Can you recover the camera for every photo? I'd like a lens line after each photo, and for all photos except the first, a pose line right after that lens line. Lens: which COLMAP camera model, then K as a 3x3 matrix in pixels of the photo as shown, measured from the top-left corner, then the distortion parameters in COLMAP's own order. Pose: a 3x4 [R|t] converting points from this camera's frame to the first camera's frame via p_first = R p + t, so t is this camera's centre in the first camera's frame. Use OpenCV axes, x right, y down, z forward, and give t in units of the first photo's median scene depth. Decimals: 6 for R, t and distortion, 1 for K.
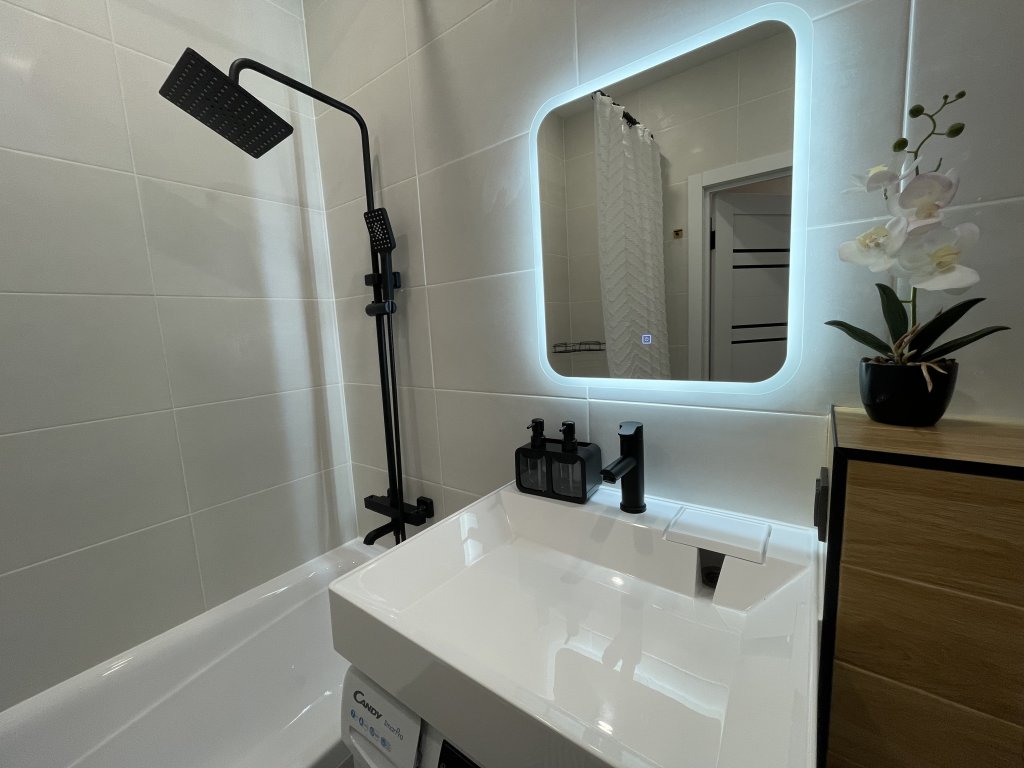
lens RADIAL K [[414.2, 0, 512.6], [0, 414.2, 381.2], [0, 0, 1]] dist [-0.001635, -0.000391]
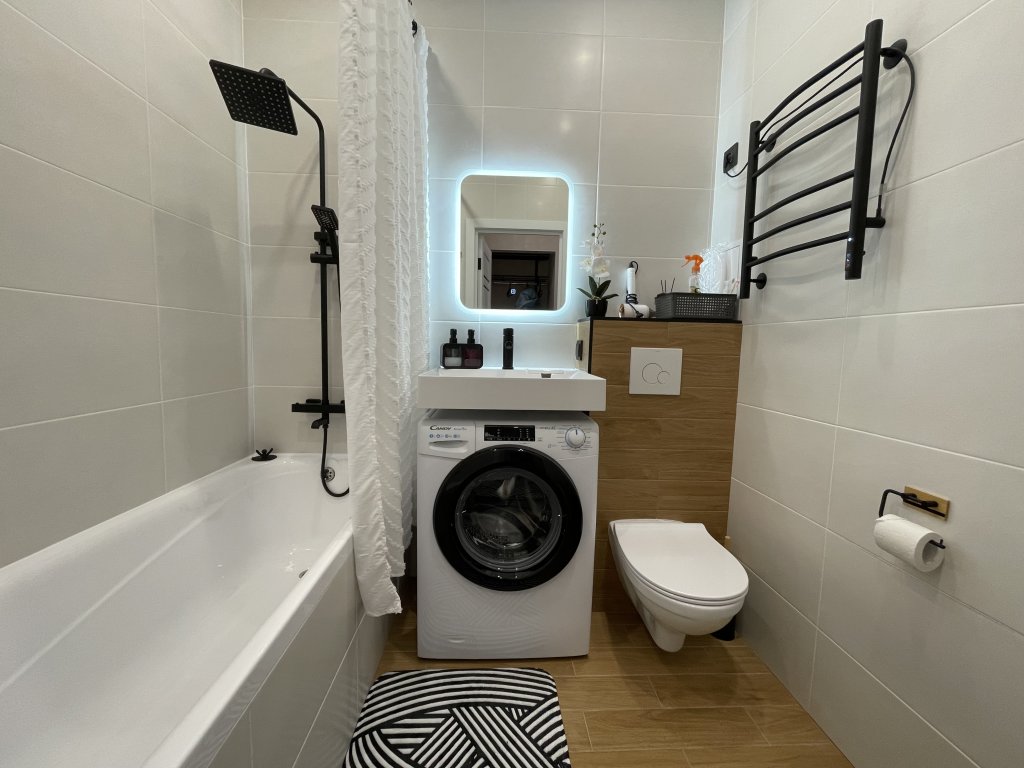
lens RADIAL K [[414.2, 0, 512.6], [0, 414.2, 381.2], [0, 0, 1]] dist [-0.001635, -0.000391]
pose [[0.774167, 0.015327, 0.632795, -1.325212], [0.019203, 0.998678, -0.047683, 0.593471], [-0.632690, 0.049066, 0.772850, -0.851502]]
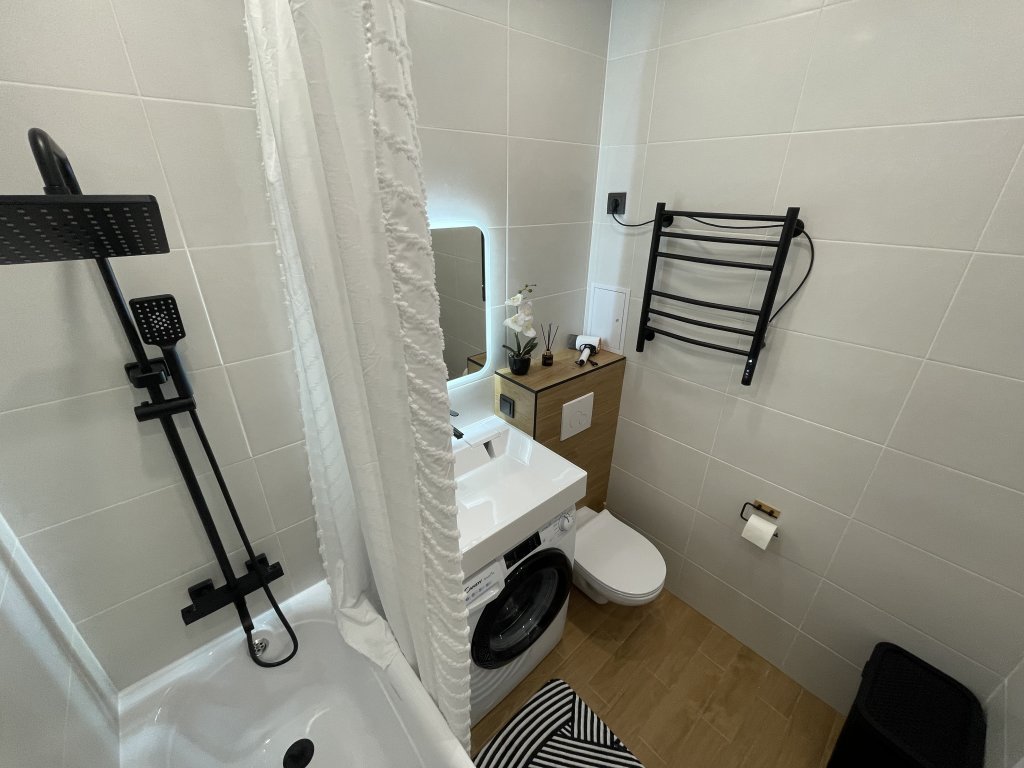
lens RADIAL K [[414.2, 0, 512.6], [0, 414.2, 381.2], [0, 0, 1]] dist [-0.001635, -0.000391]
pose [[0.202510, -0.364295, 0.908999, -1.690529], [0.104821, 0.930963, 0.349744, -0.819471], [-0.973654, 0.024455, 0.226715, 0.284360]]
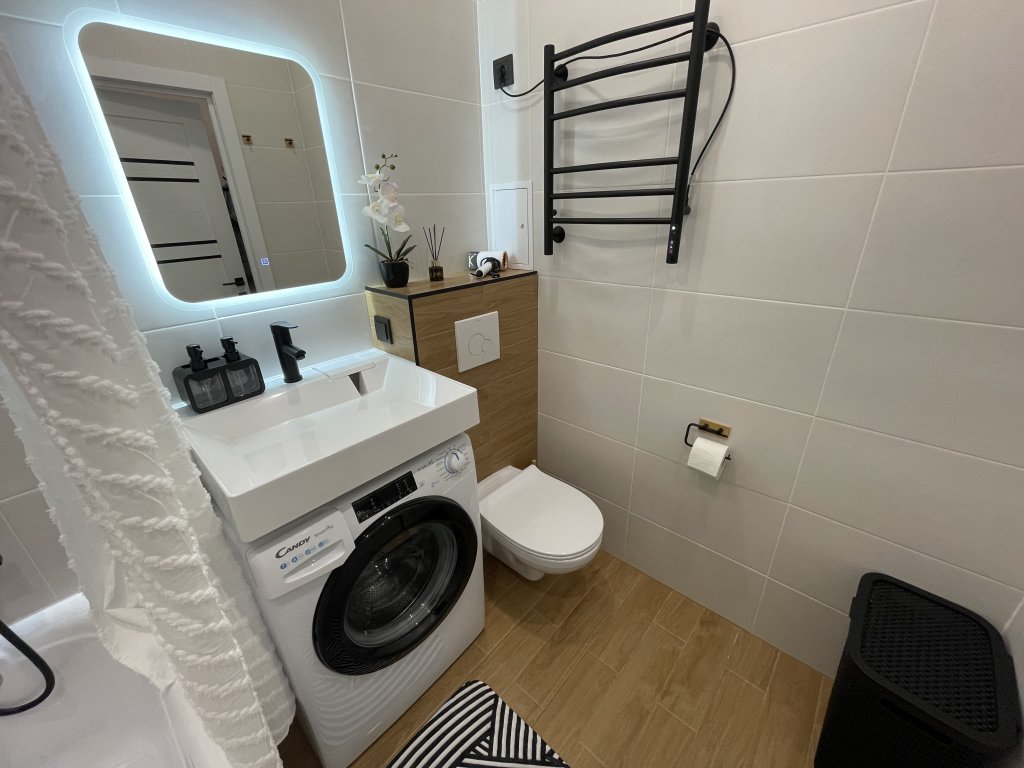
lens RADIAL K [[414.2, 0, 512.6], [0, 414.2, 381.2], [0, 0, 1]] dist [-0.001635, -0.000391]
pose [[0.099389, -0.345023, 0.933317, -1.272935], [0.149155, 0.932530, 0.328849, -0.072376], [-0.983806, 0.106525, 0.144145, 0.020553]]
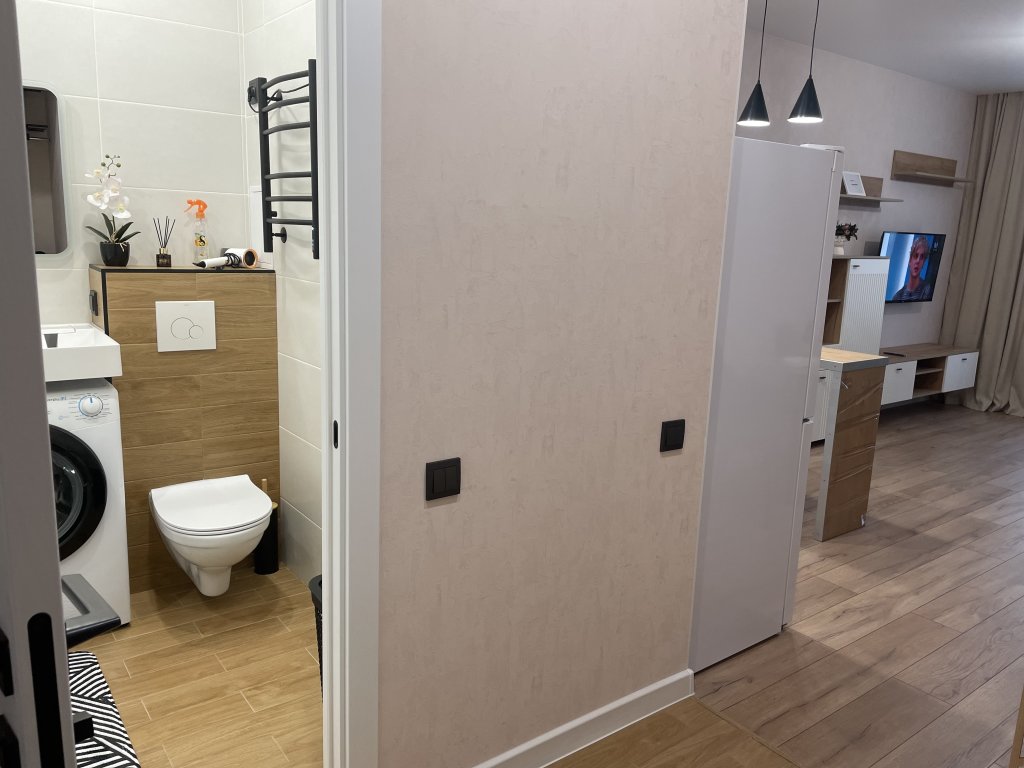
lens RADIAL K [[774.7, 0, 512.0], [0, 774.7, 384.0], [0, 0, 1]] dist [0.115470, -0.155633]
pose [[0.294314, -0.125522, 0.947430, -2.768744], [0.071632, 0.991446, 0.109101, 0.407502], [-0.953020, 0.035757, 0.300788, -2.520013]]
